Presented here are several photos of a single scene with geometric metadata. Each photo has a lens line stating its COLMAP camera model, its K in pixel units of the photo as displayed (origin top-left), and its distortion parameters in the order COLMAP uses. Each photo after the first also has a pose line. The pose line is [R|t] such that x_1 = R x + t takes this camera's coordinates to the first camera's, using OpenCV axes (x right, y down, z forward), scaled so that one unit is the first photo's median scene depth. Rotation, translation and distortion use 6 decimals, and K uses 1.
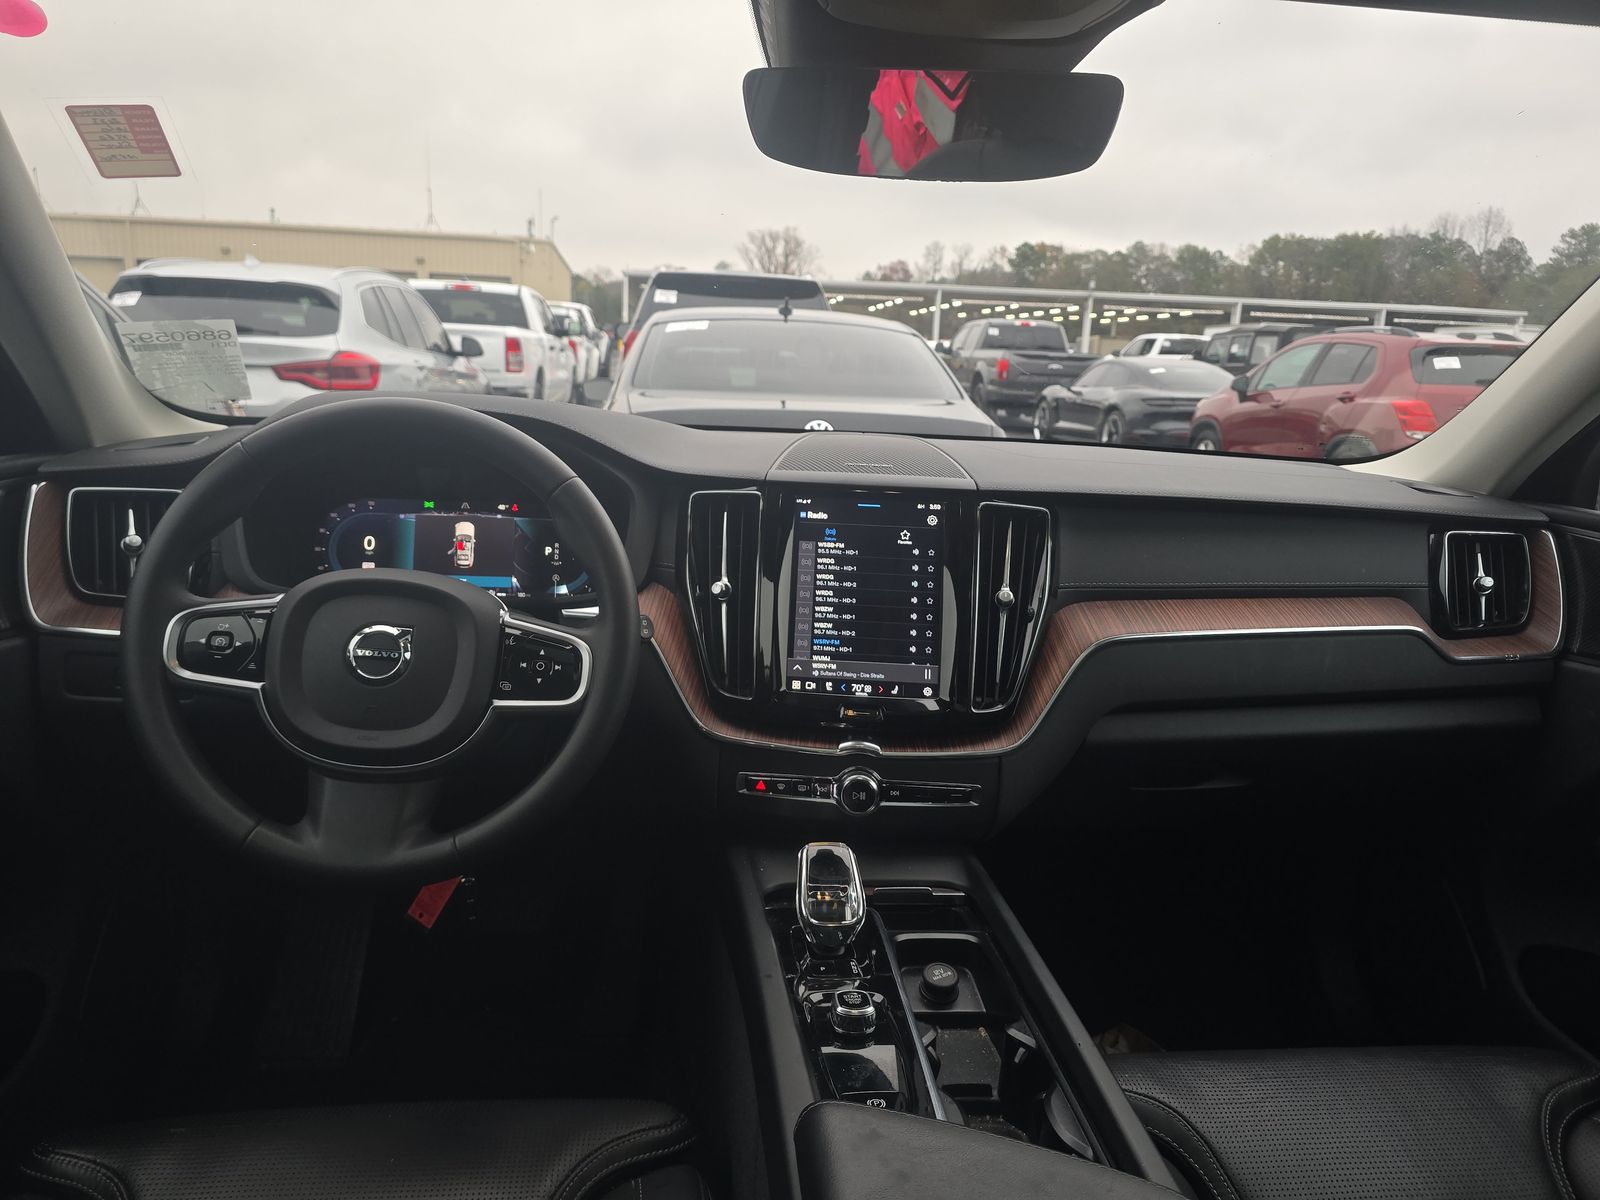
lens RADIAL K [[1077.1, 0, 808.8], [0, 1077.1, 596.5], [0, 0, 1]] dist [0.049511, -0.046778]
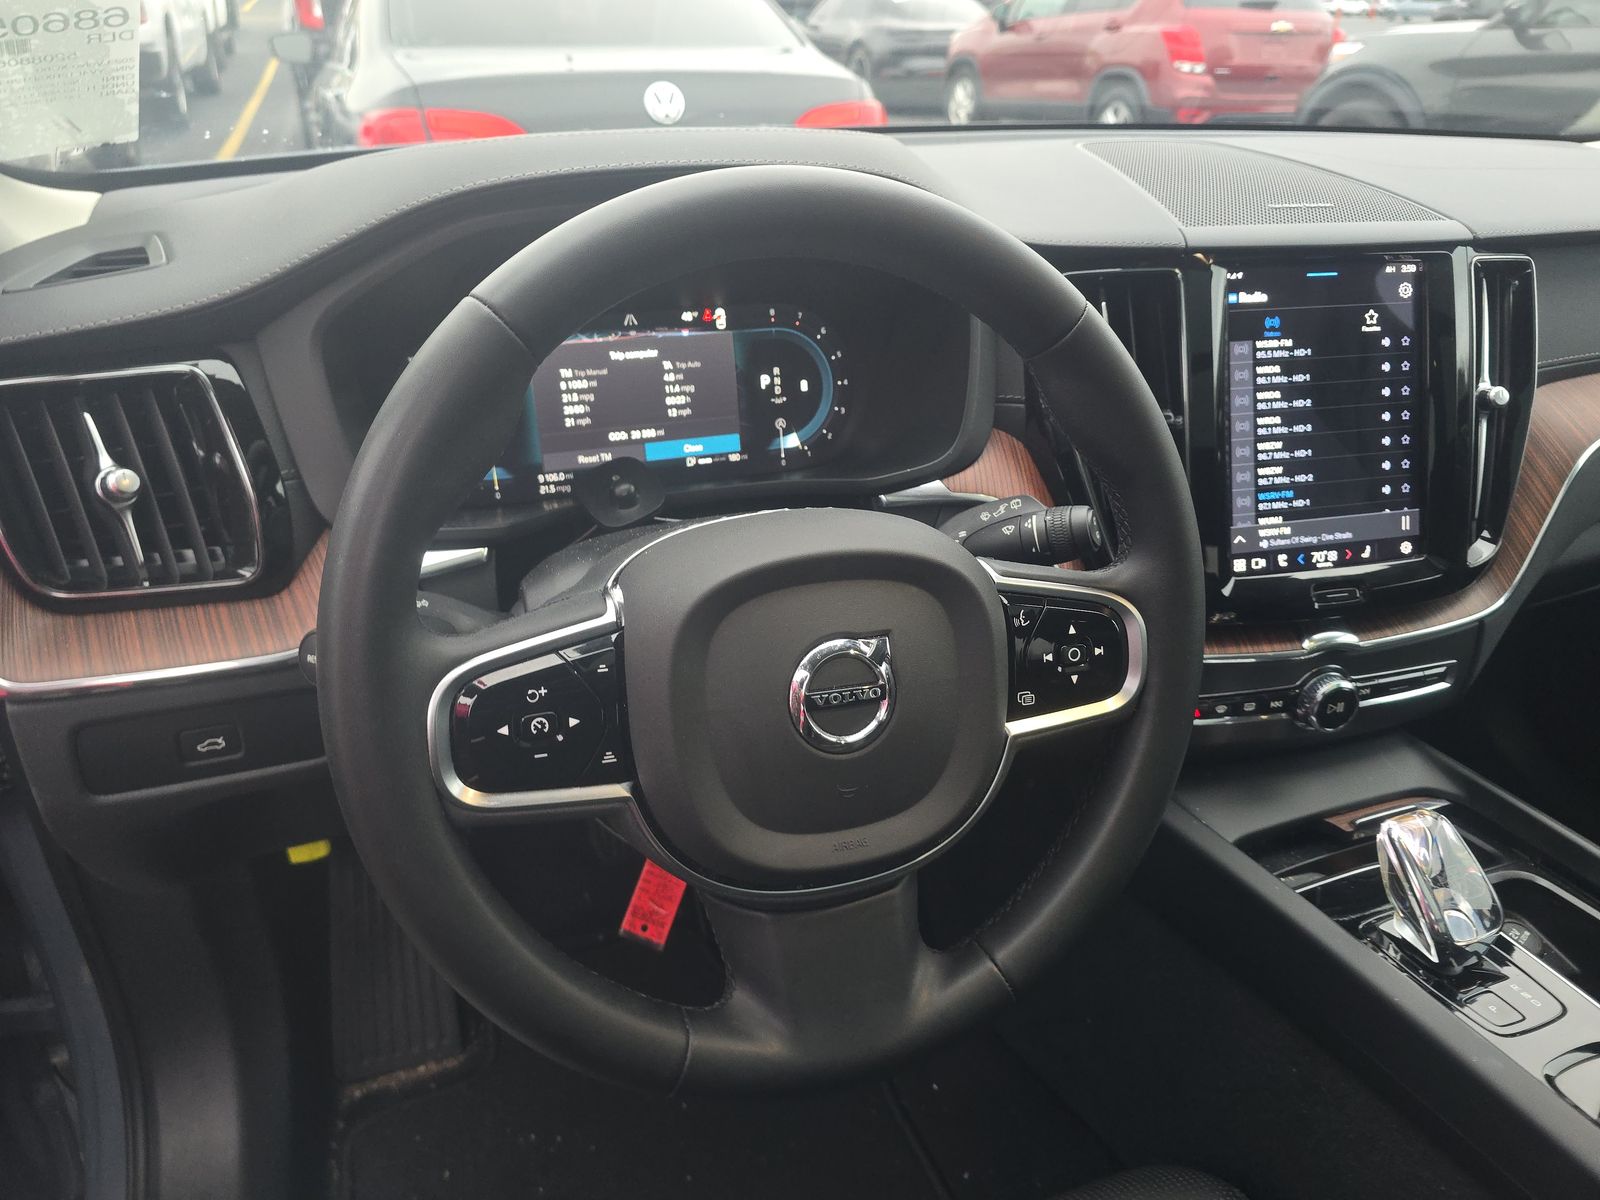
lens RADIAL K [[1077.1, 0, 802.6], [0, 1077.1, 601.1], [0, 0, 1]] dist [0.049511, -0.046778]
pose [[0.963782, -0.149365, 0.220941, -0.419082], [0.077921, 0.950010, 0.302340, -0.120495], [-0.255055, -0.274173, 0.927241, 0.423391]]
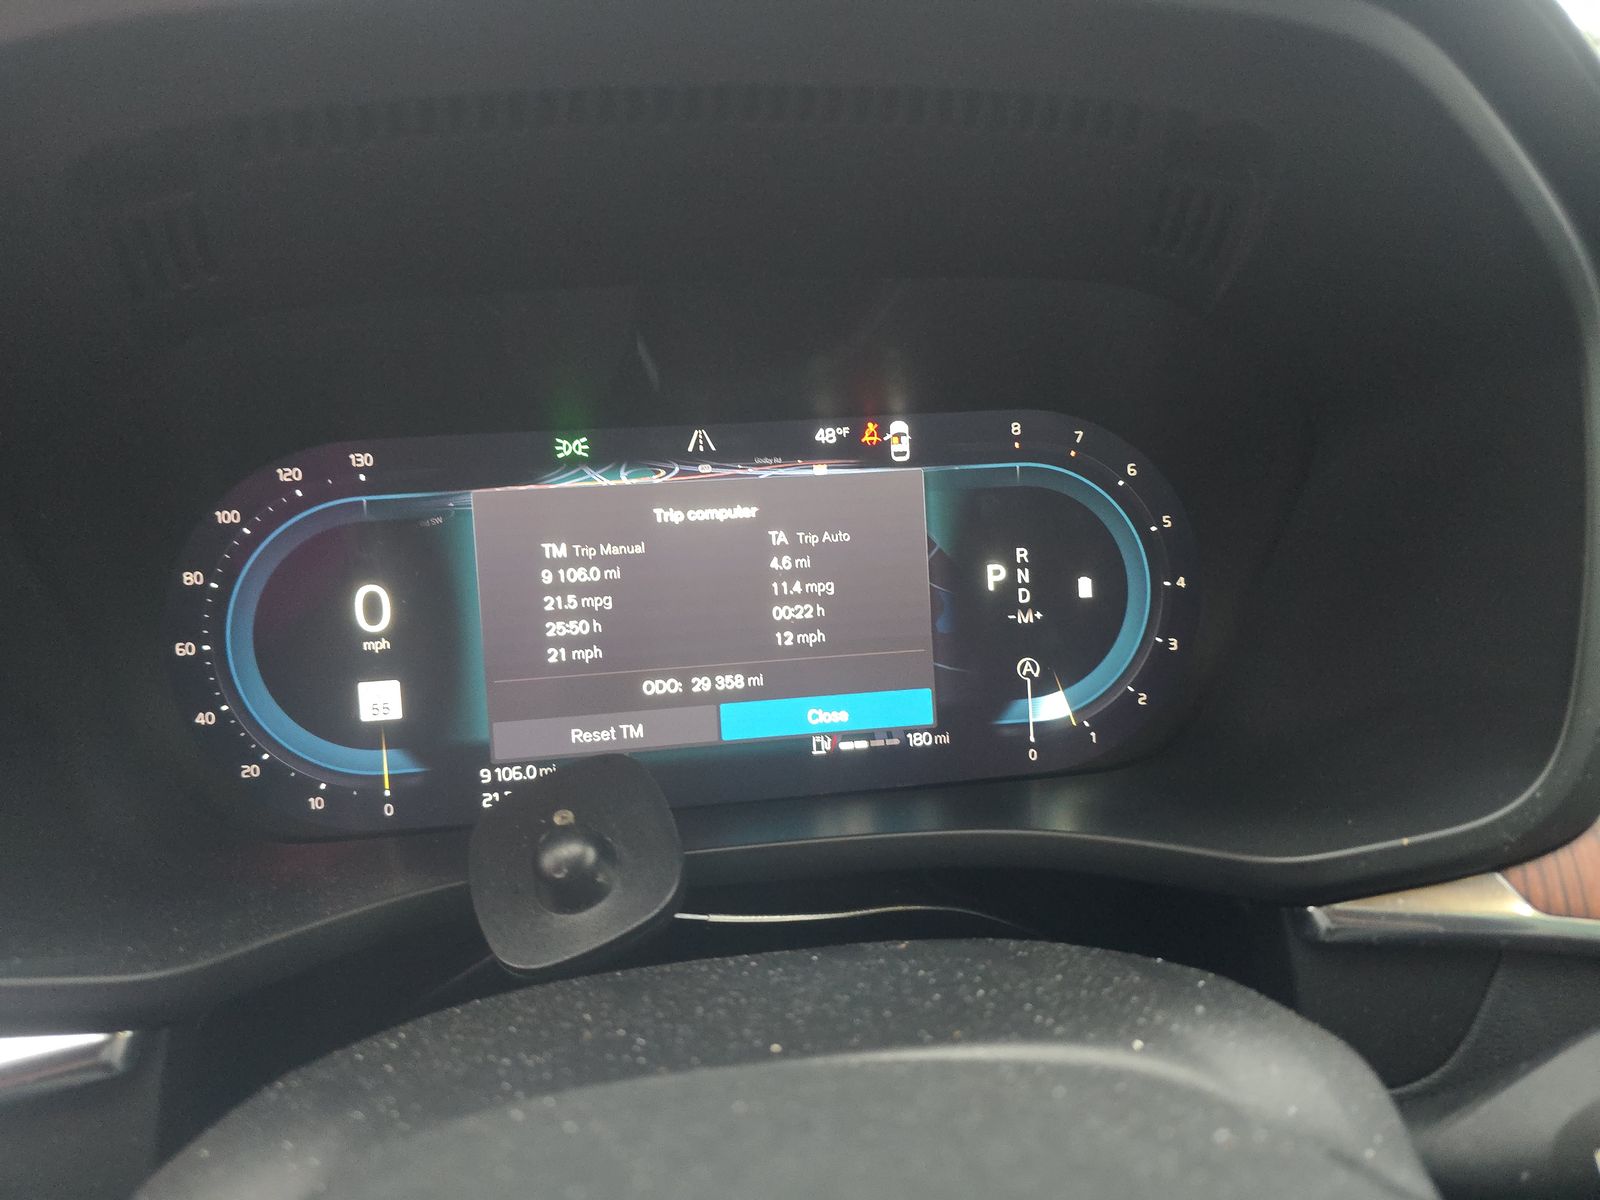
lens RADIAL K [[1077.1, 0, 799.5], [0, 1077.1, 595.6], [0, 0, 1]] dist [0.049511, -0.046778]
pose [[0.996617, -0.082000, -0.005609, -0.323849], [0.082140, 0.991230, 0.103520, -0.078500], [-0.002929, -0.103631, 0.994612, 0.797143]]
